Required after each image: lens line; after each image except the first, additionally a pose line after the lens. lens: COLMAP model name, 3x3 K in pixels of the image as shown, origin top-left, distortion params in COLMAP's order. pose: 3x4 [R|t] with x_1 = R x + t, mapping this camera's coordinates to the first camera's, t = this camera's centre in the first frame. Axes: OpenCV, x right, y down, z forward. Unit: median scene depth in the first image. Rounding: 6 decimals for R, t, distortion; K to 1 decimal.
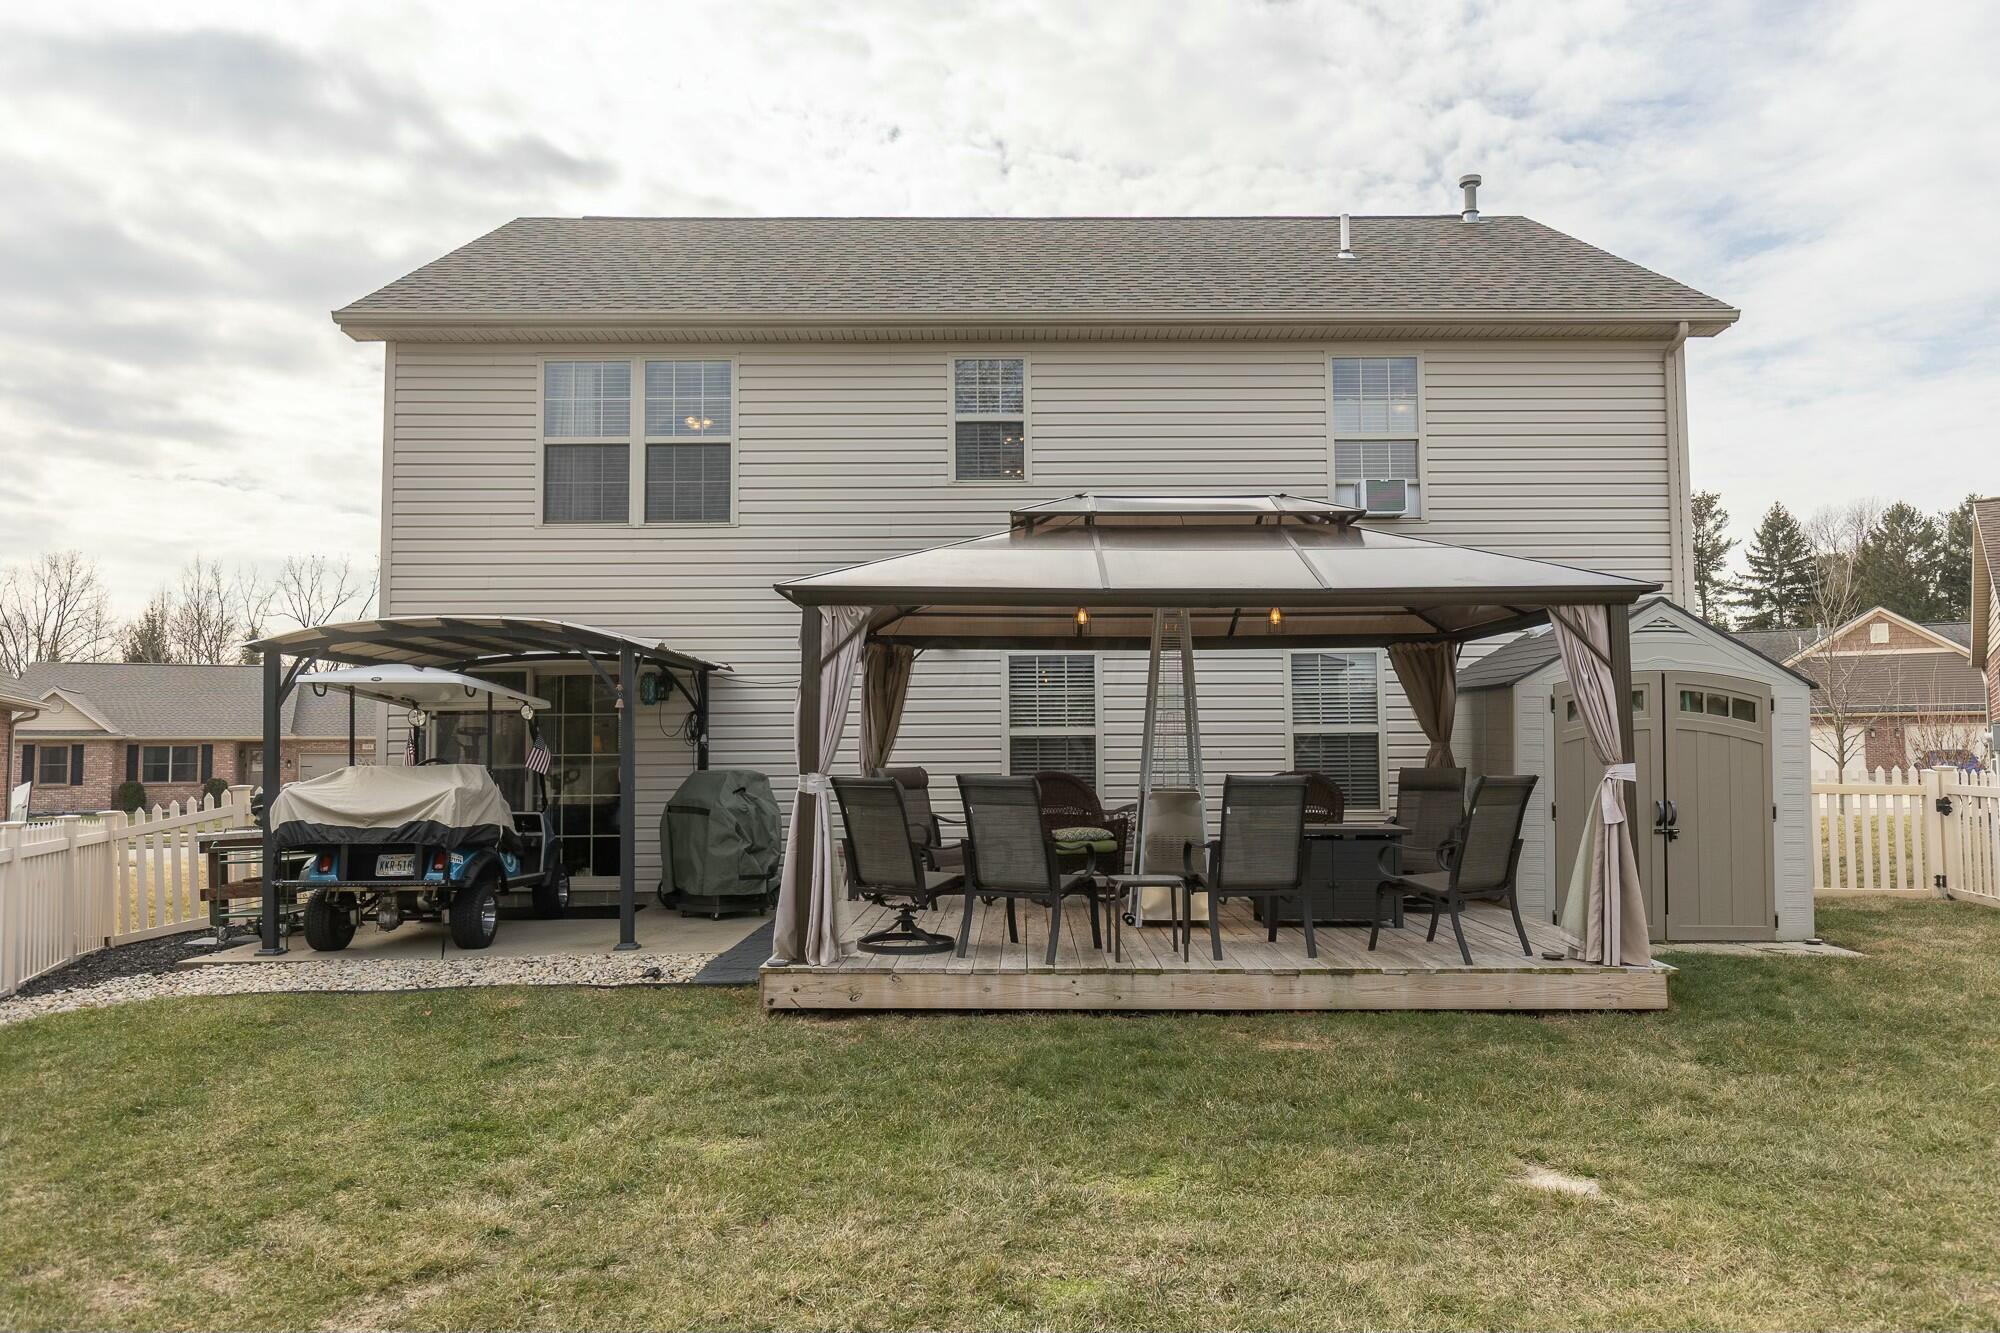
lens RADIAL K [[1397.6, 0, 1004.6], [0, 1397.6, 653.1], [0, 0, 1]] dist [-0.002103, 0.003814]
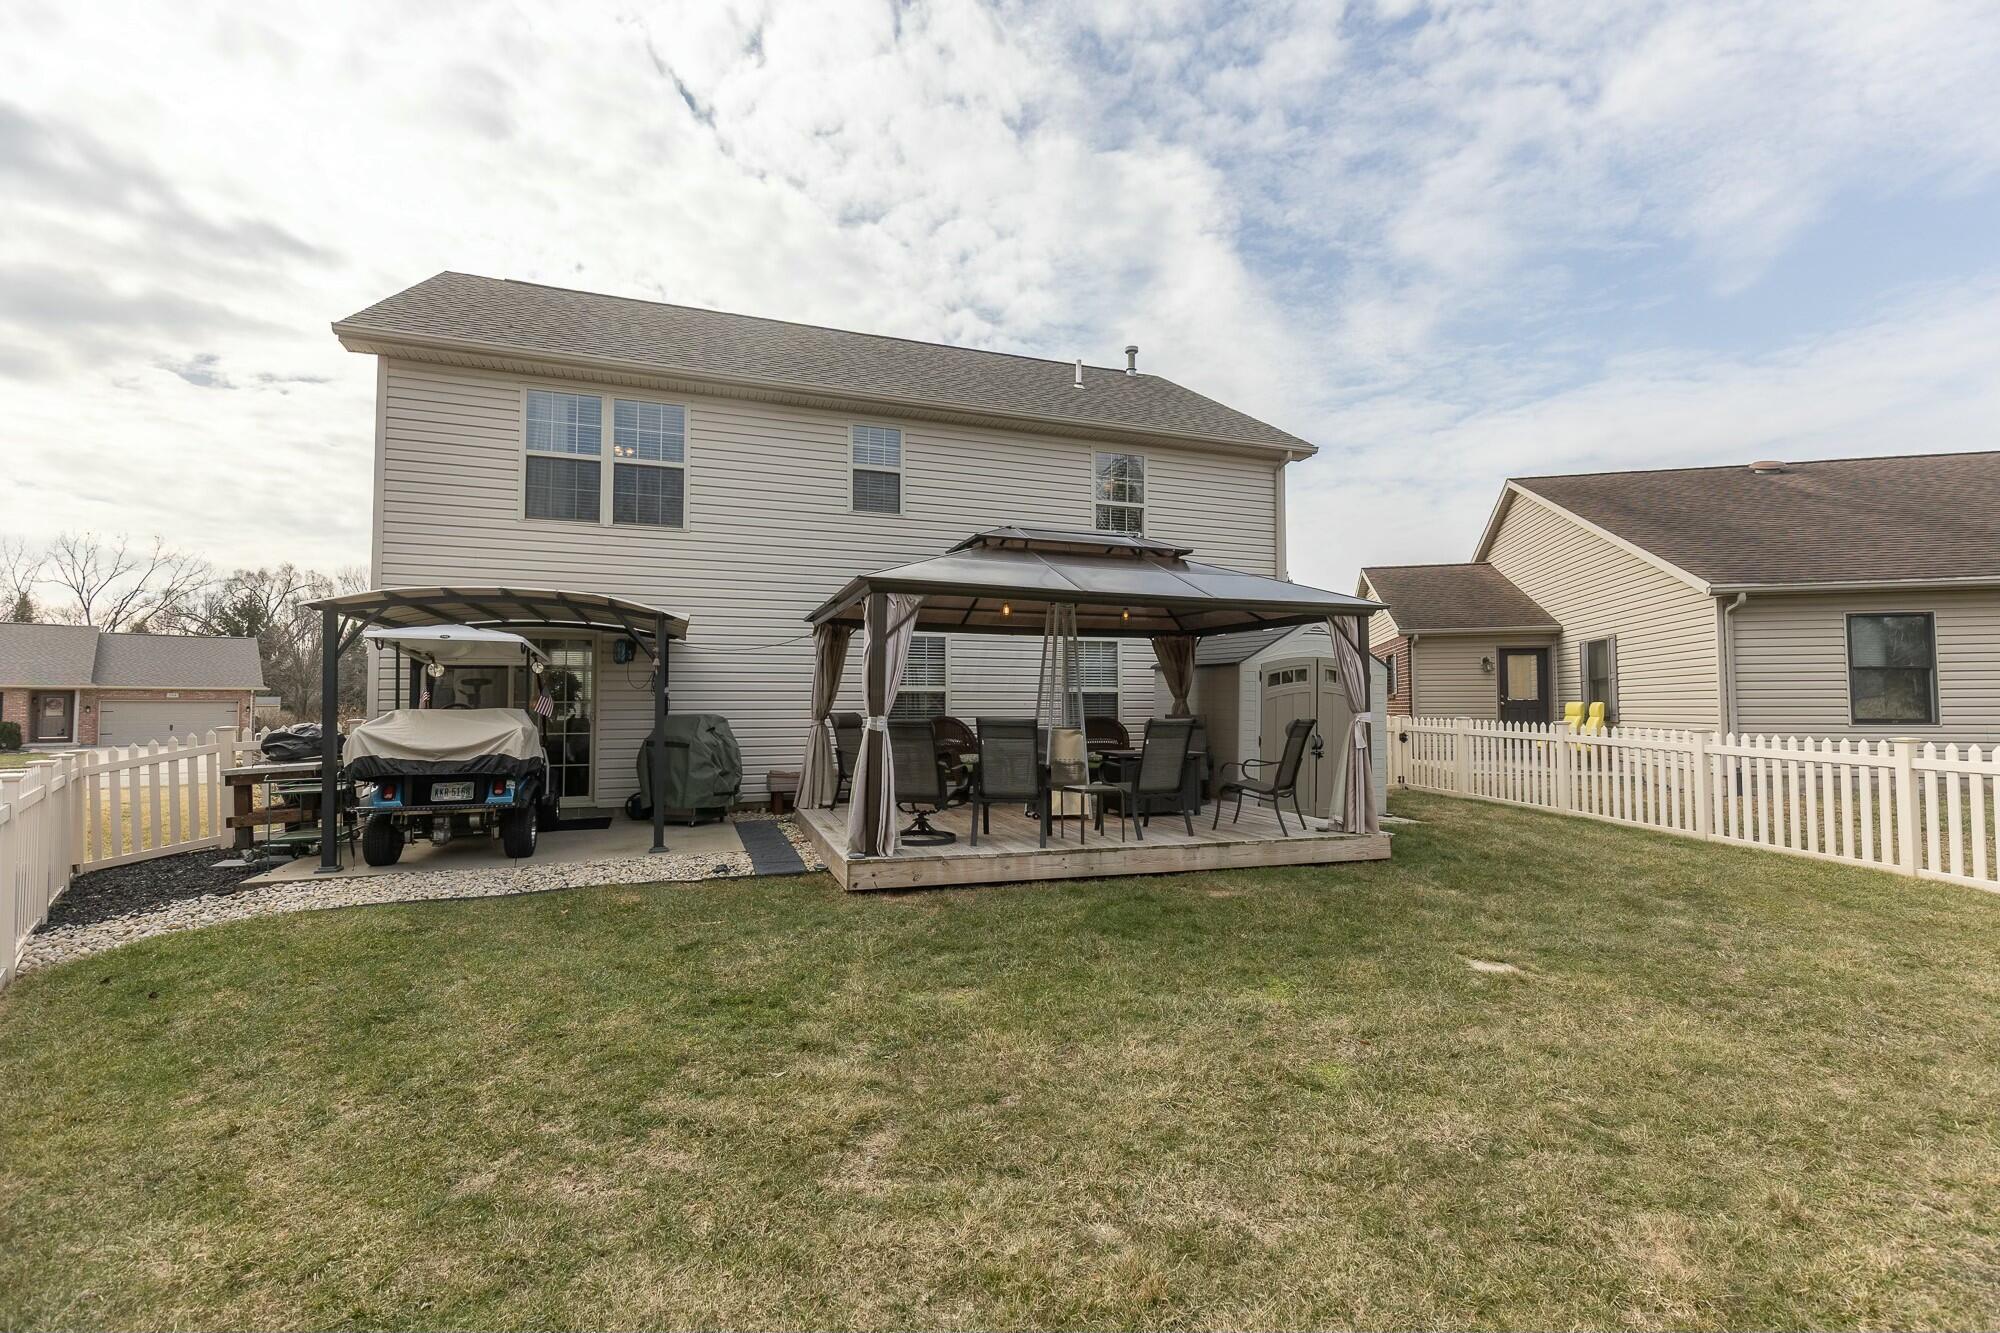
lens RADIAL K [[908.5, 0, 1015.2], [0, 908.5, 659.5], [0, 0, 1]] dist [0.010141, -0.000613]
pose [[0.940438, 0.024905, 0.339052, -0.246087], [-0.031682, 0.999393, 0.014468, 0.011076], [-0.338486, -0.024348, 0.940656, 0.097747]]
